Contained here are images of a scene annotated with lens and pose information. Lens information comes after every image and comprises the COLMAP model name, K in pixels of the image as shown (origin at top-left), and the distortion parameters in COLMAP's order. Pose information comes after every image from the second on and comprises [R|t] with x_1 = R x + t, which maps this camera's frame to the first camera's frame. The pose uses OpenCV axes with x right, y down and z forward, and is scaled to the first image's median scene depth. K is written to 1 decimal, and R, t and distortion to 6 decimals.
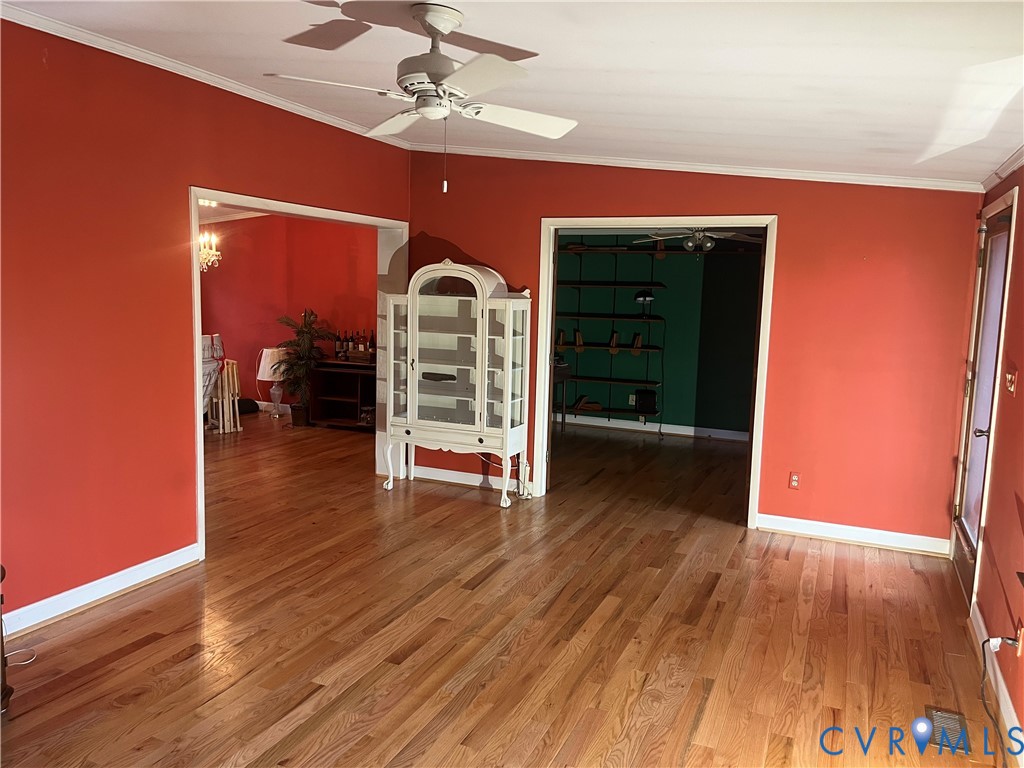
lens RADIAL K [[770.8, 0, 512.7], [0, 770.8, 375.9], [0, 0, 1]] dist [0.077330, -0.102176]
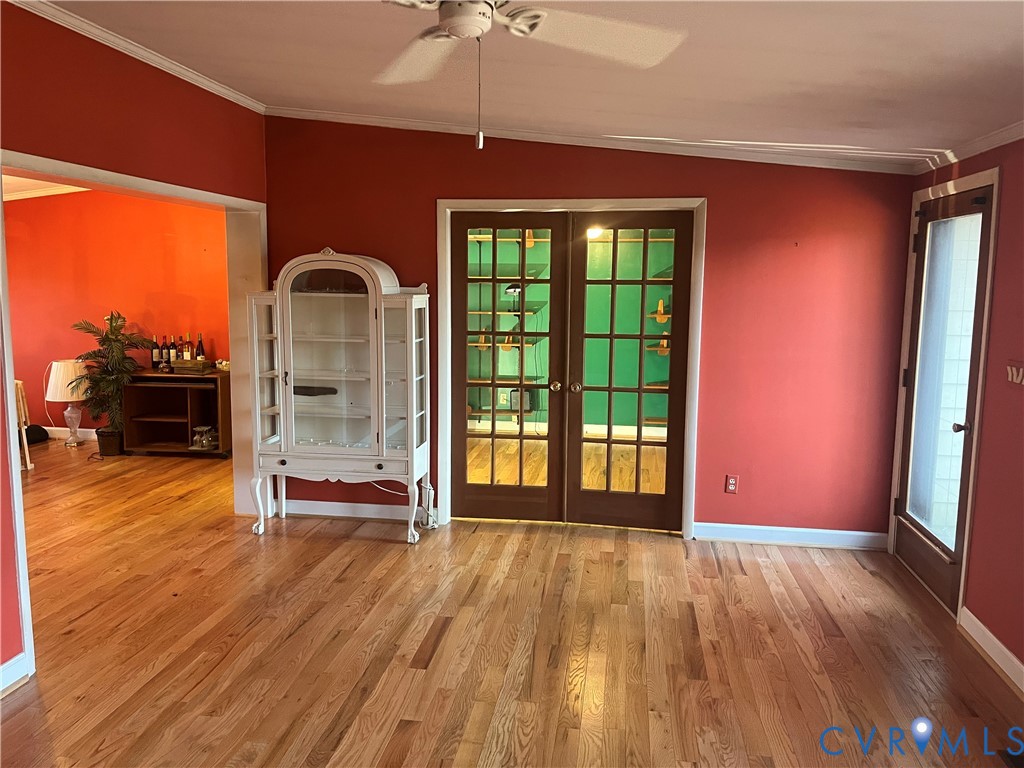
lens RADIAL K [[770.8, 0, 512.7], [0, 770.8, 375.9], [0, 0, 1]] dist [0.077330, -0.102176]
pose [[0.965332, -0.050082, 0.256177, -0.113116], [0.046454, 0.998716, 0.020199, -0.023784], [-0.256860, -0.007599, 0.966419, 0.159061]]
